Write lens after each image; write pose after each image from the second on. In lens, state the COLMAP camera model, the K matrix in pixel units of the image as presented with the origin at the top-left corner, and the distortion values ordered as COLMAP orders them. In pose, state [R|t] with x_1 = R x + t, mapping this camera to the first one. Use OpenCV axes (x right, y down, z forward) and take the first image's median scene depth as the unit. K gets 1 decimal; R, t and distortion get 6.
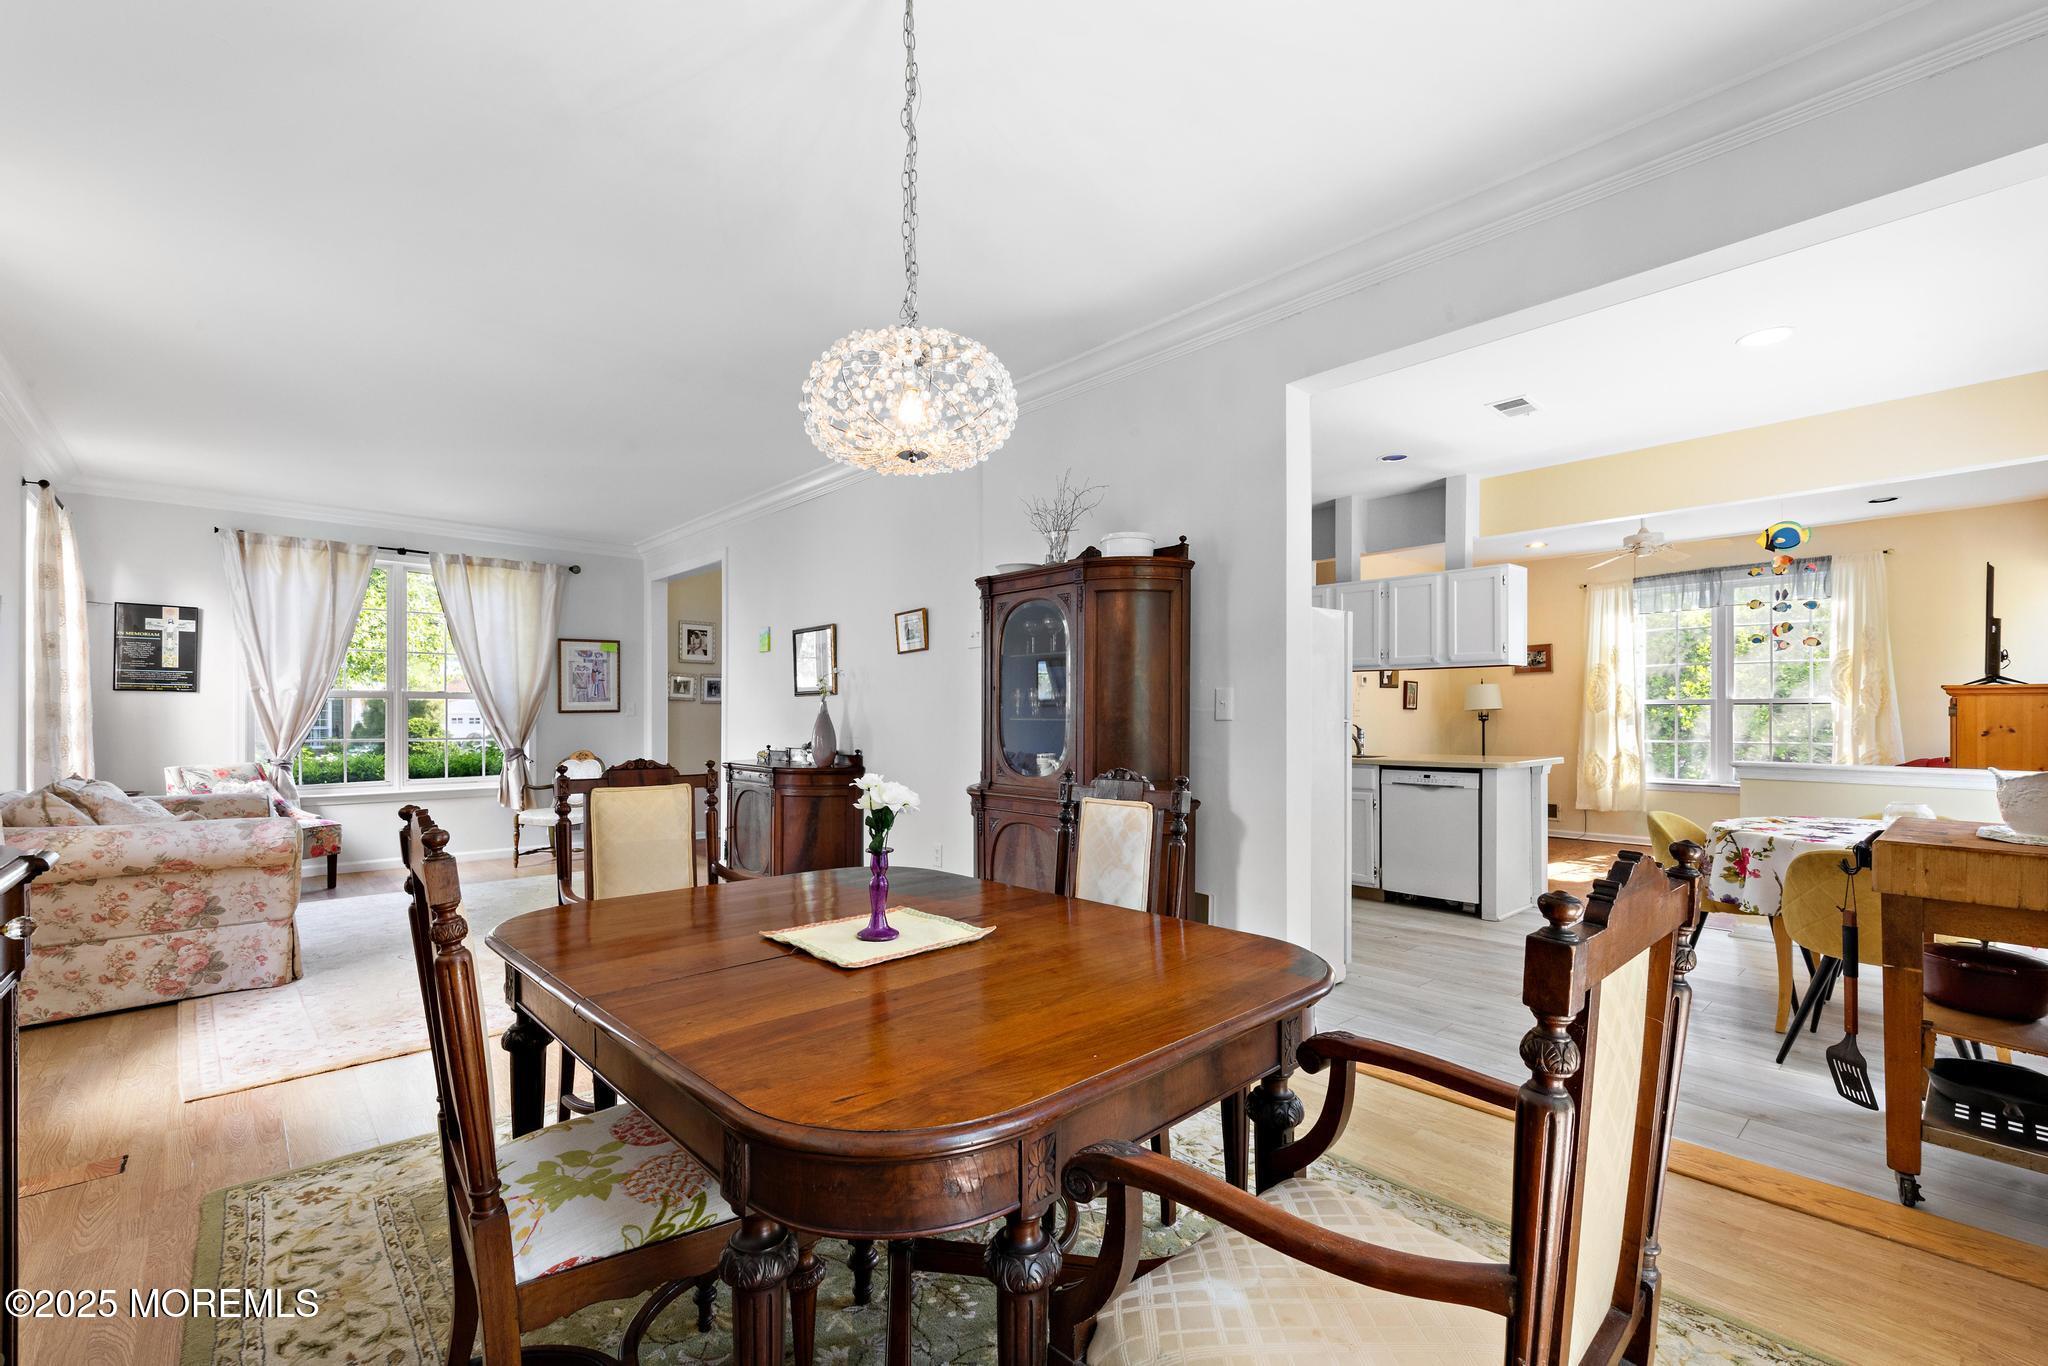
lens RADIAL K [[870.9, 0, 1040.8], [0, 870.9, 721.8], [0, 0, 1]] dist [0.007792, -0.001067]
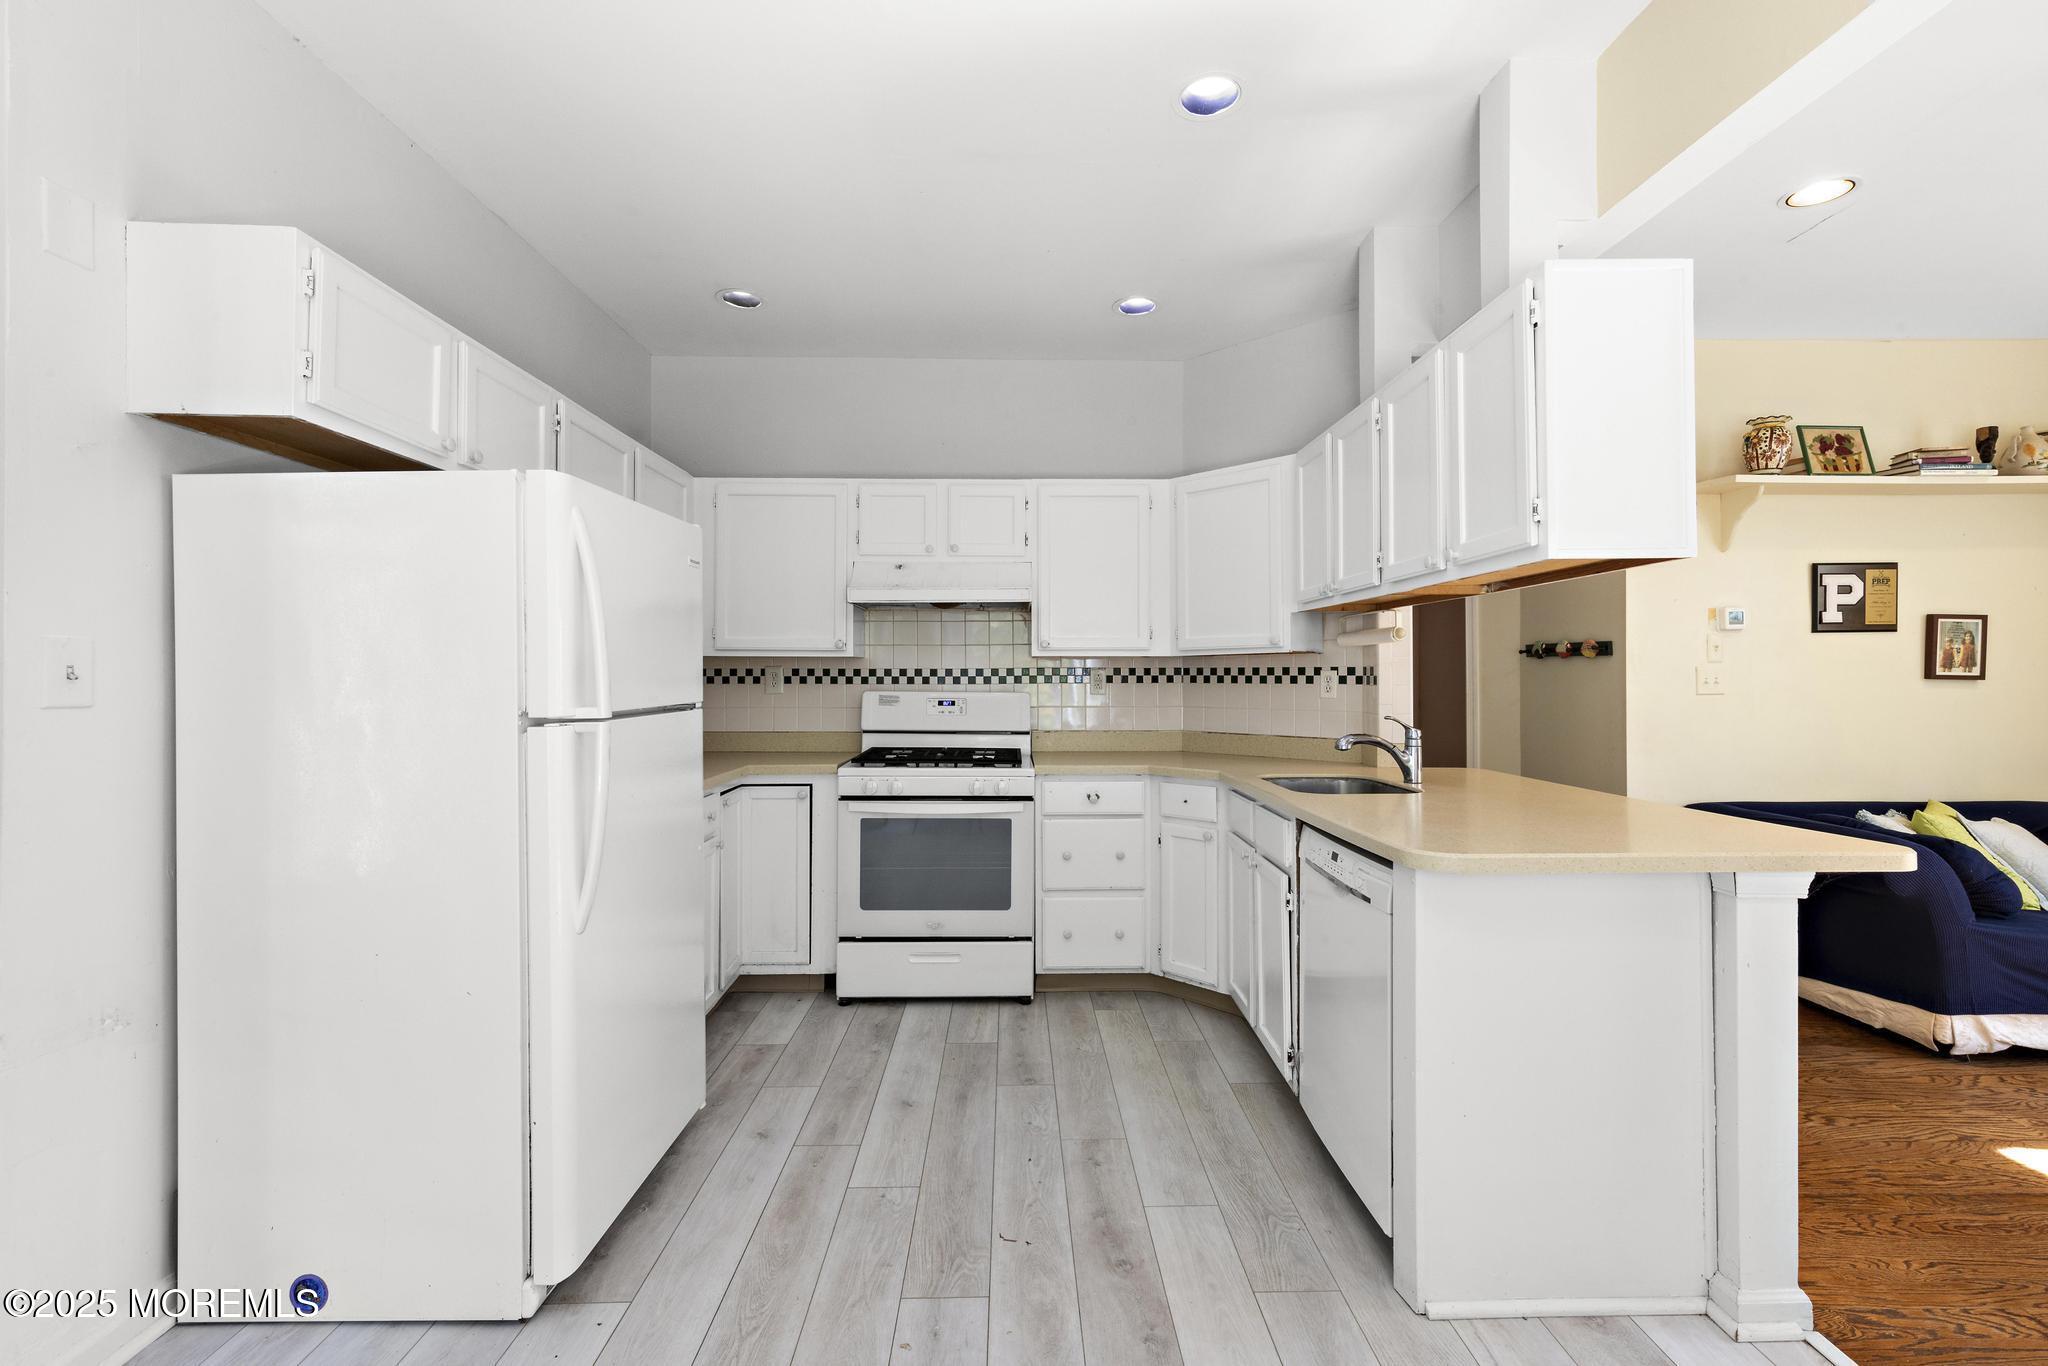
lens RADIAL K [[870.9, 0, 1045.2], [0, 870.9, 668.4], [0, 0, 1]] dist [0.007792, -0.001067]
pose [[0.749981, -0.006379, -0.661429, 0.469537], [-0.006126, 0.999844, -0.016588, -0.012572], [0.661431, 0.016493, 0.749824, 0.471903]]
